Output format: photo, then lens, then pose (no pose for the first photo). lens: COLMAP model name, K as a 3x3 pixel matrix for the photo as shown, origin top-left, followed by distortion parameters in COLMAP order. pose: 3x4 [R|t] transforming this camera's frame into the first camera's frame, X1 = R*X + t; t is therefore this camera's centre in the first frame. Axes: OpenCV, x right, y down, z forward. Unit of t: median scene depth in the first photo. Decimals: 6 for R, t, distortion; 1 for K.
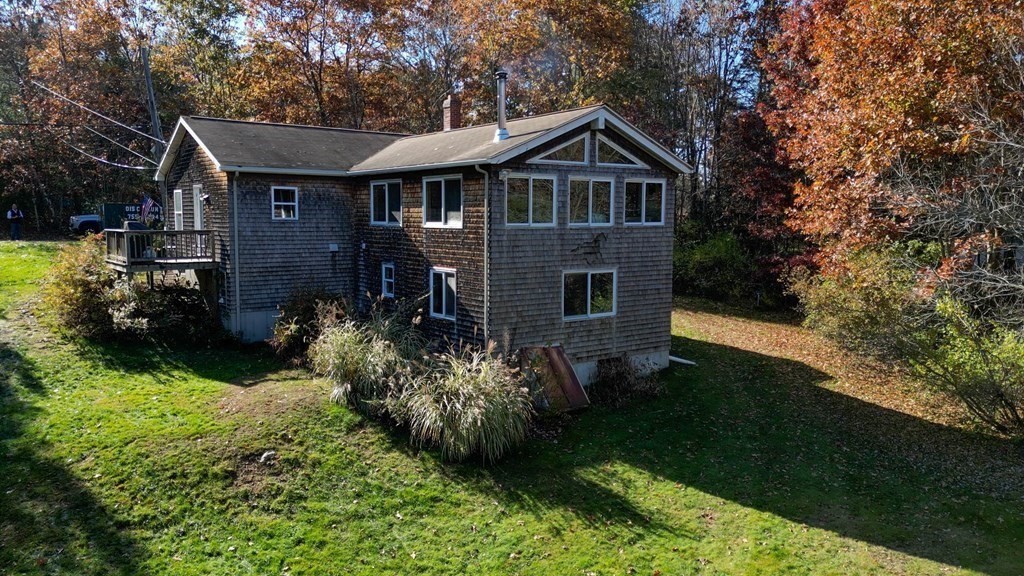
lens RADIAL K [[746.5, 0, 512.0], [0, 746.5, 288.0], [0, 0, 1]] dist [0.068707, -0.003702]
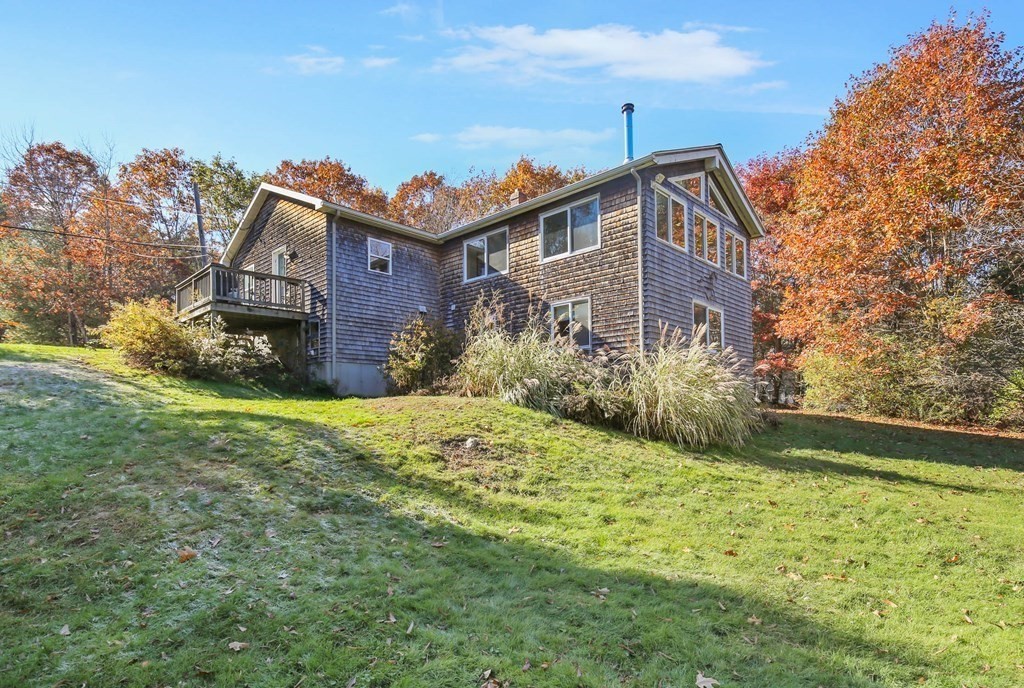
lens RADIAL K [[511.9, 0, 513.3], [0, 511.9, 406.1], [0, 0, 1]] dist [0.043319, 0.000130]
pose [[0.983979, -0.009927, 0.178006, -0.259413], [0.030738, 0.992943, -0.114537, 0.170404], [-0.175612, 0.118173, 0.977341, 0.339863]]
